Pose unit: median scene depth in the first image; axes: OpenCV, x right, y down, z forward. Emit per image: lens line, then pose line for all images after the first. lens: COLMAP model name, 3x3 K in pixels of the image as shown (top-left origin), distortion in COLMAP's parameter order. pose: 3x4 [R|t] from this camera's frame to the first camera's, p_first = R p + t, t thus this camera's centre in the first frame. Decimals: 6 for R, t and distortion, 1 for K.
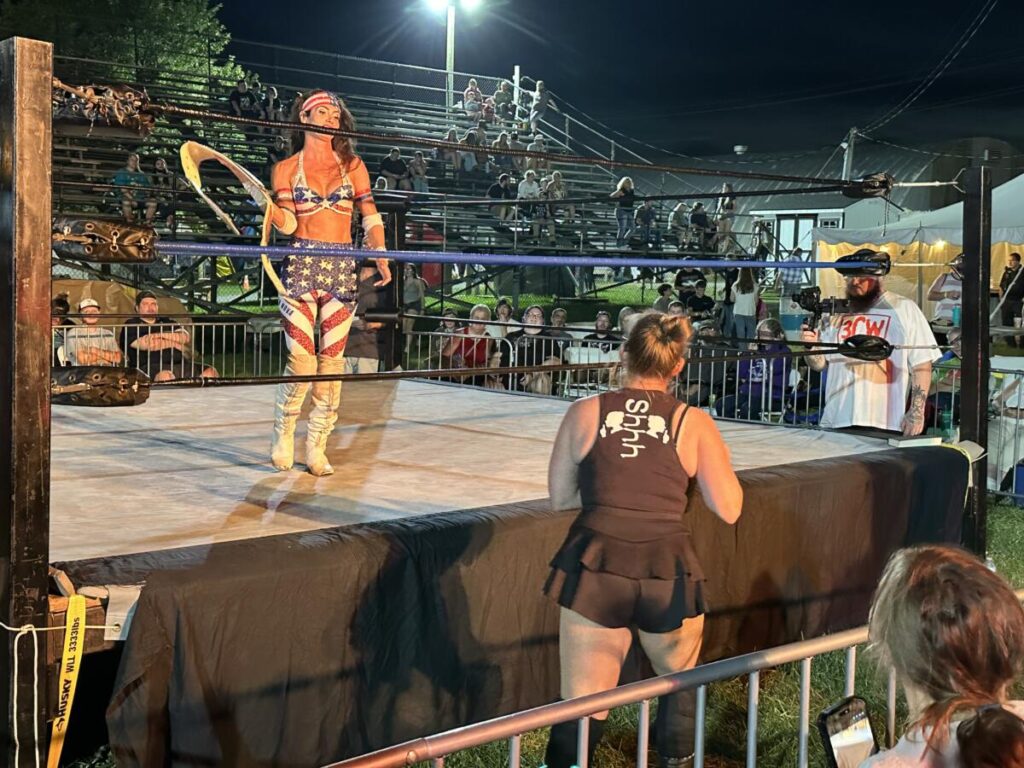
lens RADIAL K [[1267.8, 0, 508.1], [0, 1267.8, 384.5], [0, 0, 1]] dist [0.087139, 0.000000]
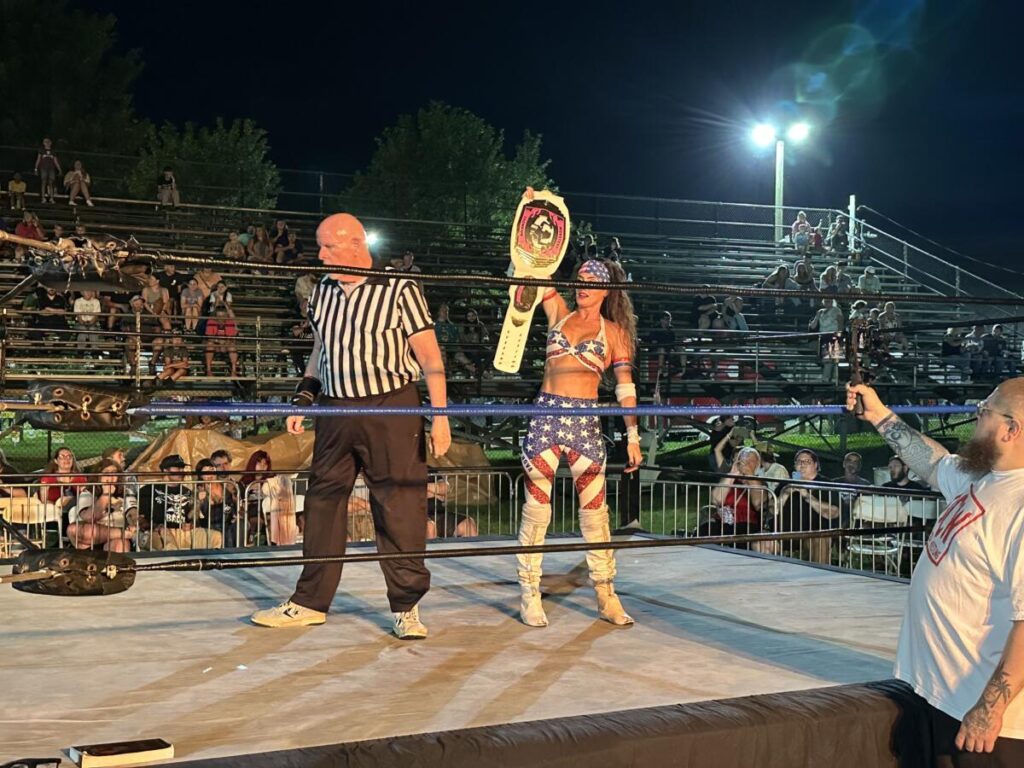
lens RADIAL K [[1267.8, 0, 506.1], [0, 1267.8, 395.5], [0, 0, 1]] dist [0.087139, 0.000000]
pose [[0.960080, -0.025058, -0.278602, 0.073041], [-0.003127, 0.994956, -0.100263, -0.010905], [0.279709, 0.097131, 0.955159, 0.079187]]
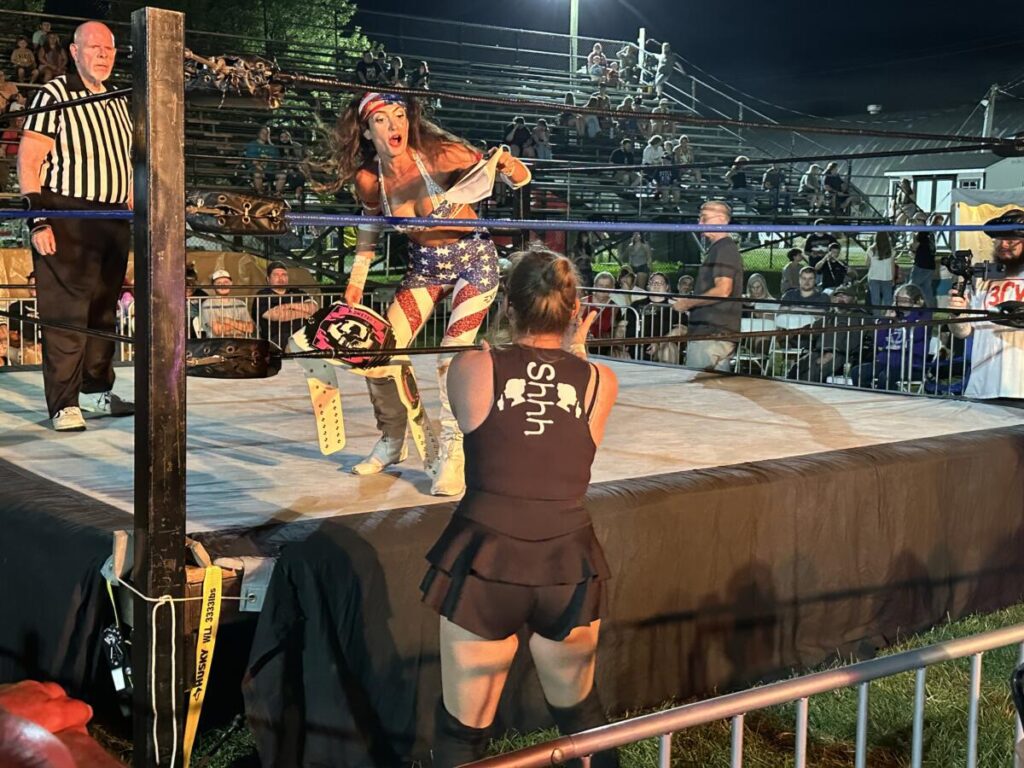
lens RADIAL K [[1267.8, 0, 516.2], [0, 1267.8, 384.1], [0, 0, 1]] dist [0.087139, 0.000000]
pose [[0.995925, 0.000218, -0.090188, -0.002769], [0.002034, 0.999688, 0.024878, -0.000951], [0.090165, -0.024960, 0.995614, 0.008741]]
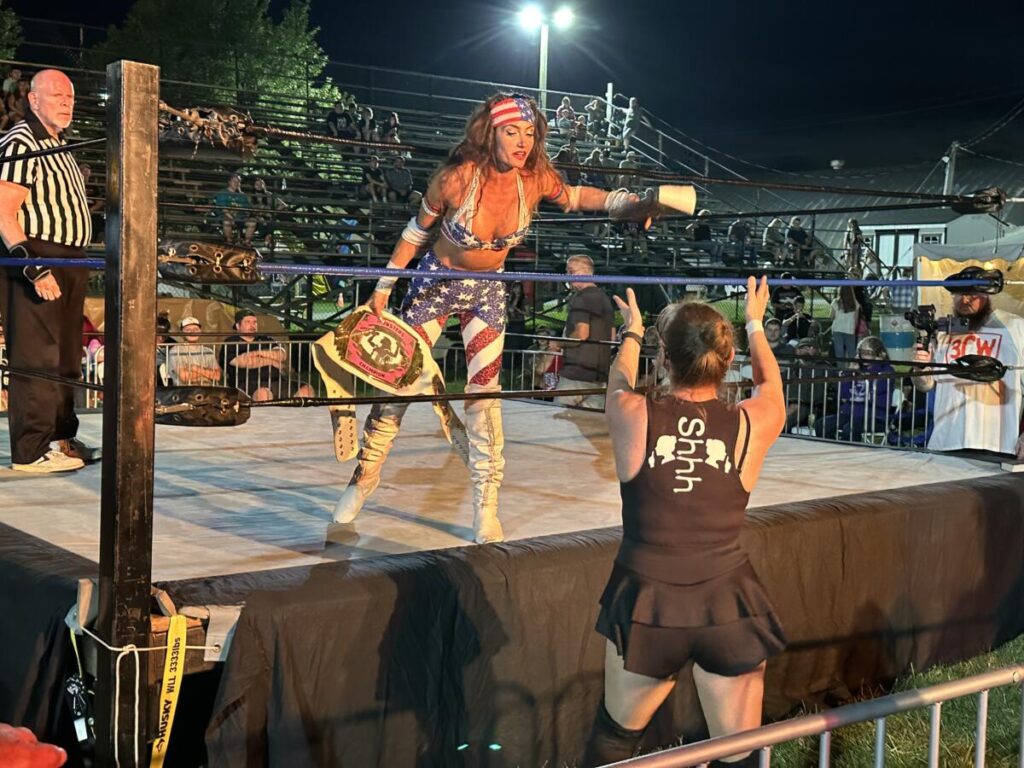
lens RADIAL K [[1267.8, 0, 512.5], [0, 1267.8, 382.9], [0, 0, 1]] dist [0.087139, 0.000000]
pose [[0.997696, 0.003529, -0.067748, -0.002681], [-0.004509, 0.999887, -0.014327, -0.001267], [0.067690, 0.014599, 0.997600, 0.005828]]
